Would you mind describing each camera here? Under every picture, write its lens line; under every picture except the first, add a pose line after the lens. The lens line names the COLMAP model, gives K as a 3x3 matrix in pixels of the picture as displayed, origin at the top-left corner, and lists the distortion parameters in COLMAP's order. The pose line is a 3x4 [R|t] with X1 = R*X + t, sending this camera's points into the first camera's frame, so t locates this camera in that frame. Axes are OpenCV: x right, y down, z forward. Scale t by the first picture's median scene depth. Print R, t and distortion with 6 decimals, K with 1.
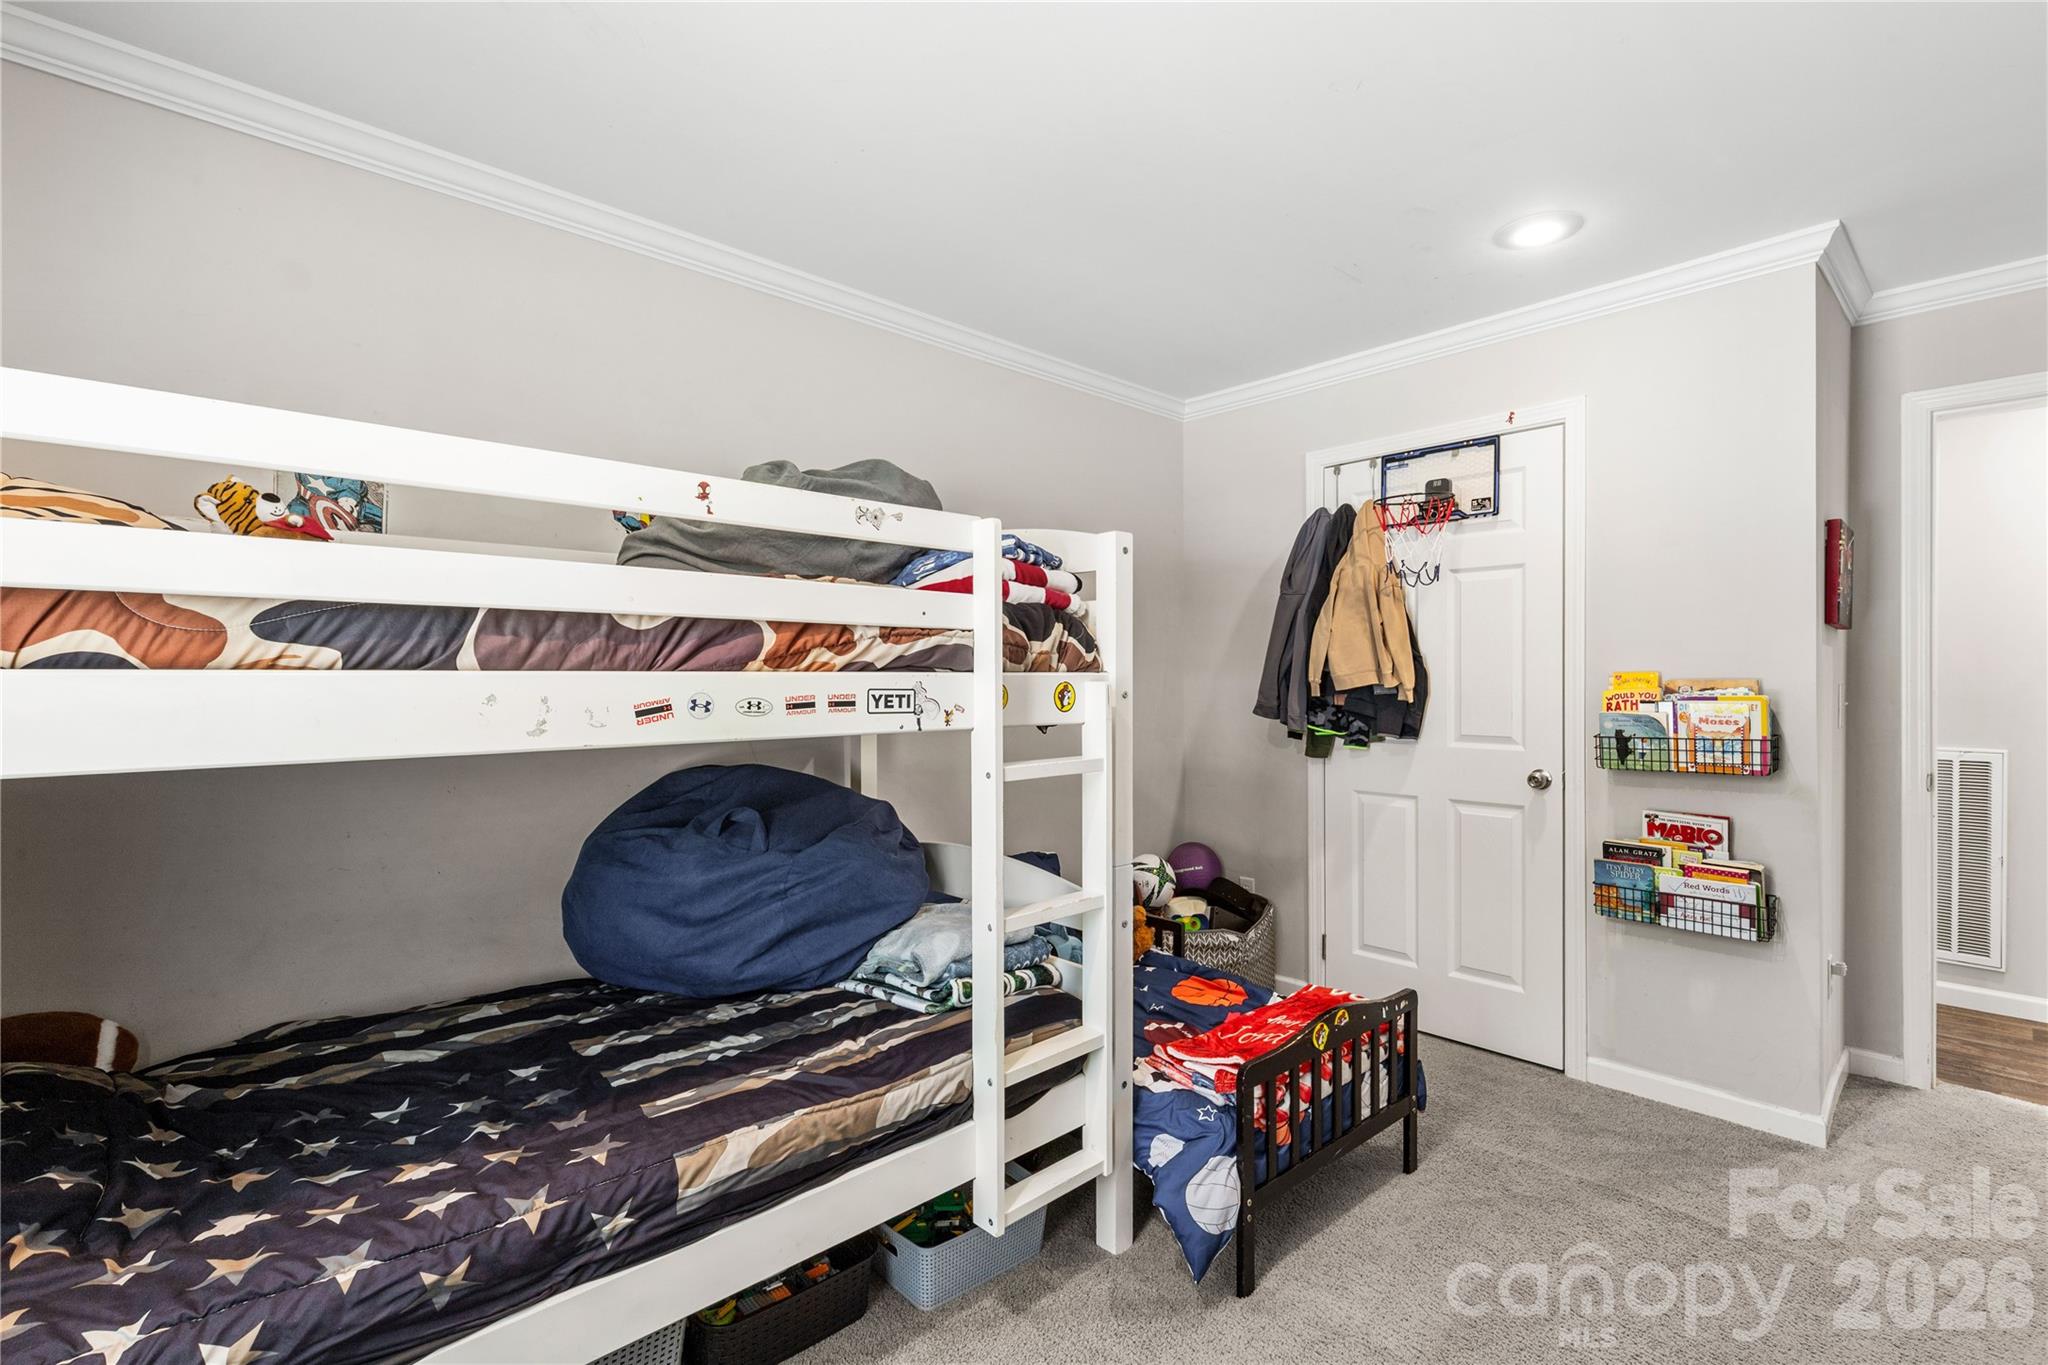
lens RADIAL K [[936.2, 0, 1022.0], [0, 936.2, 677.9], [0, 0, 1]] dist [0.008481, -0.002764]
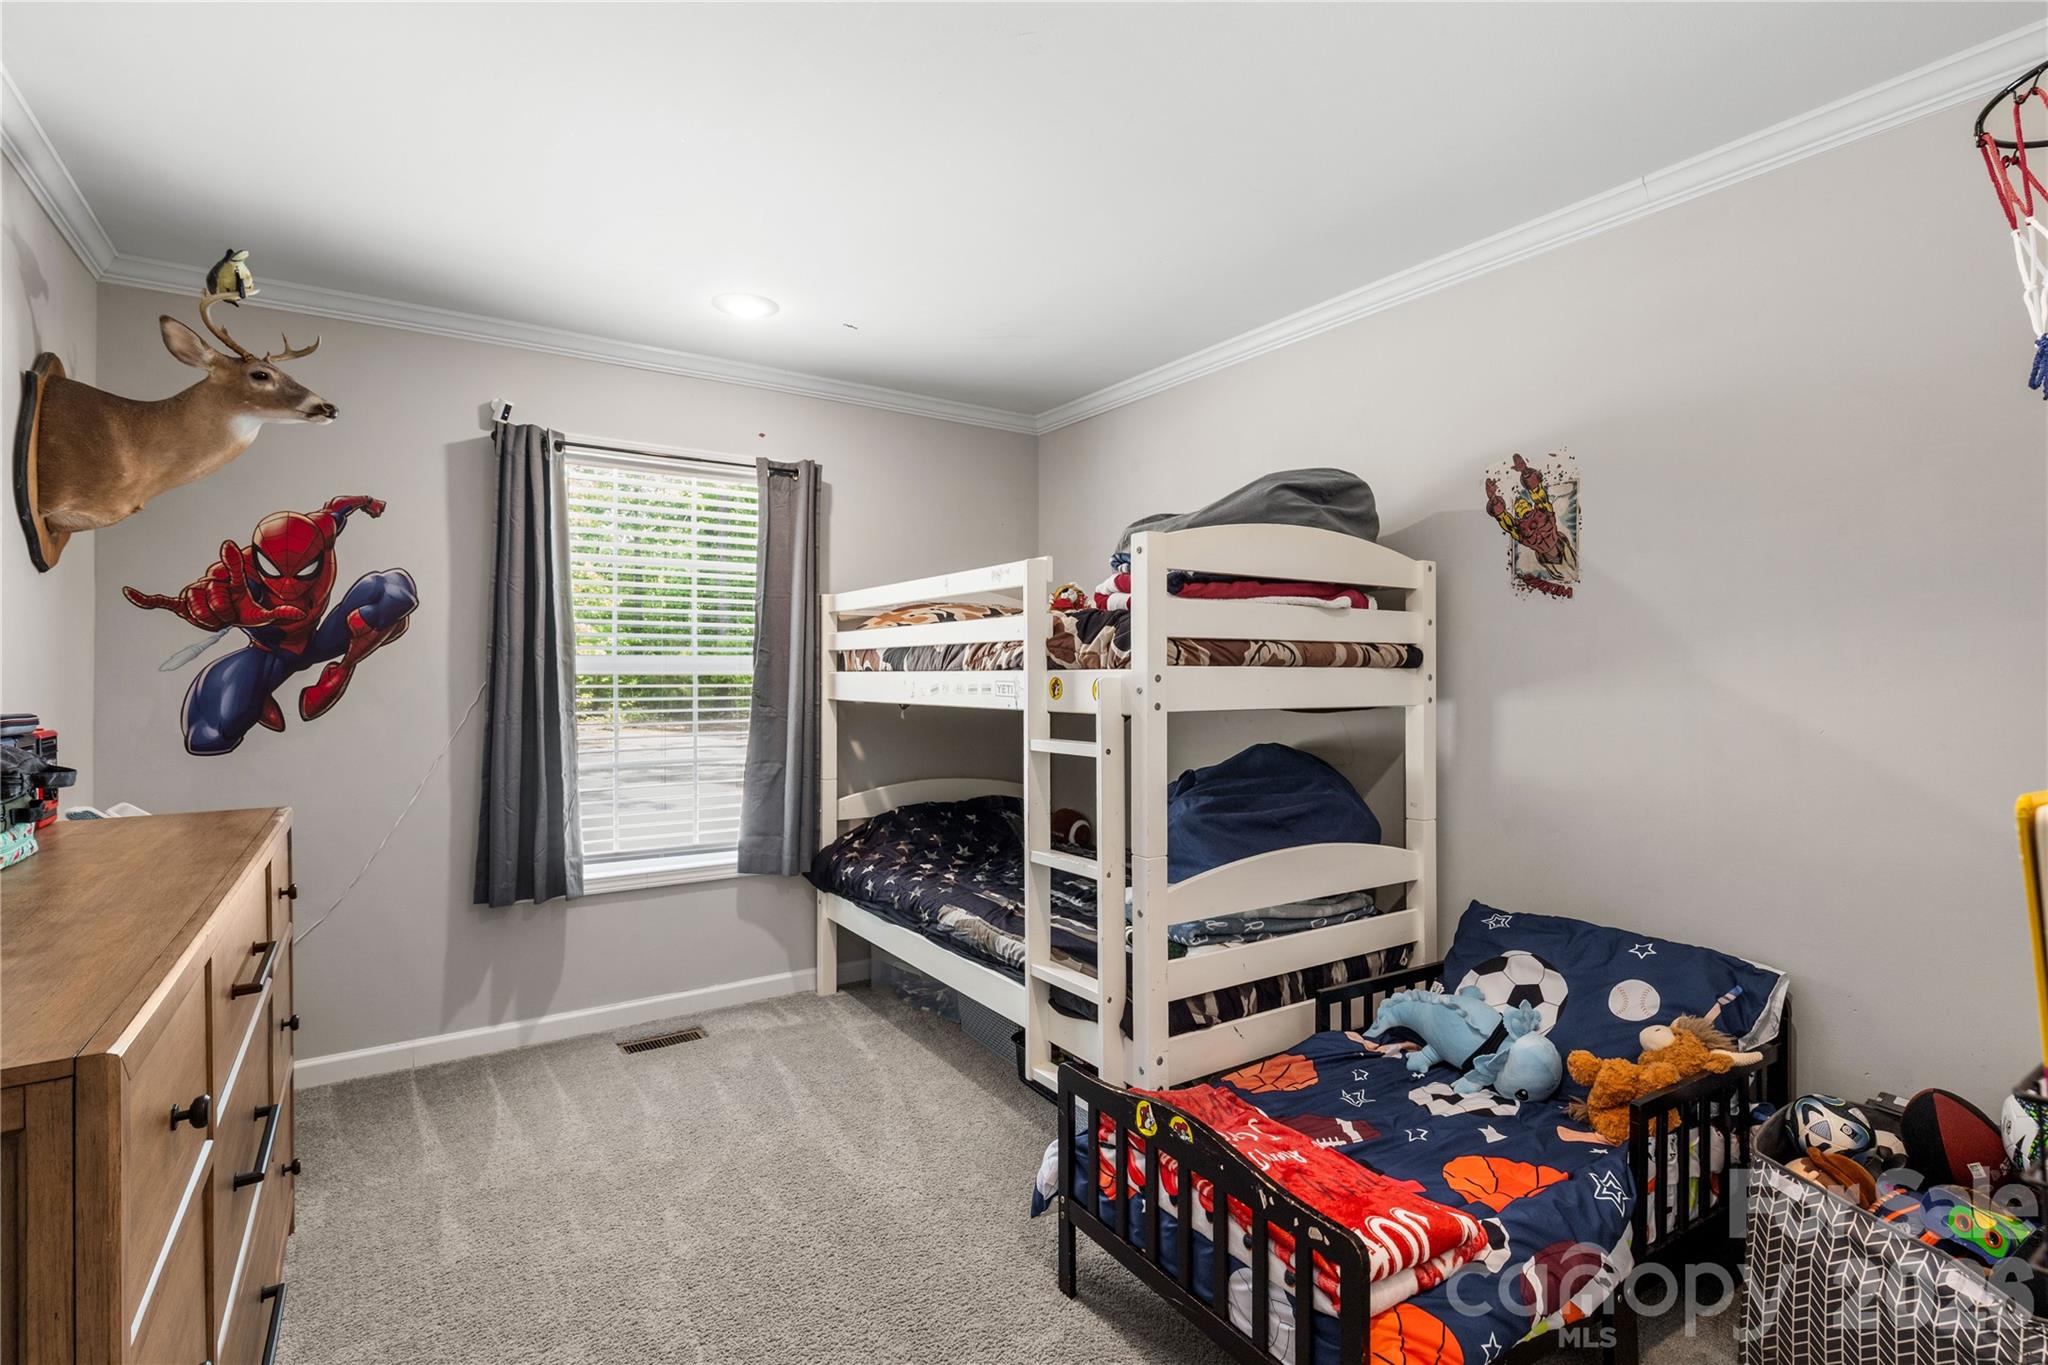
lens RADIAL K [[936.2, 0, 1012.6], [0, 936.2, 681.6], [0, 0, 1]] dist [0.008481, -0.002764]
pose [[-0.171695, 0.002607, -0.985147, 1.278002], [-0.002425, 0.999992, 0.003069, 0.007063], [0.985147, 0.002916, -0.171687, 1.162458]]
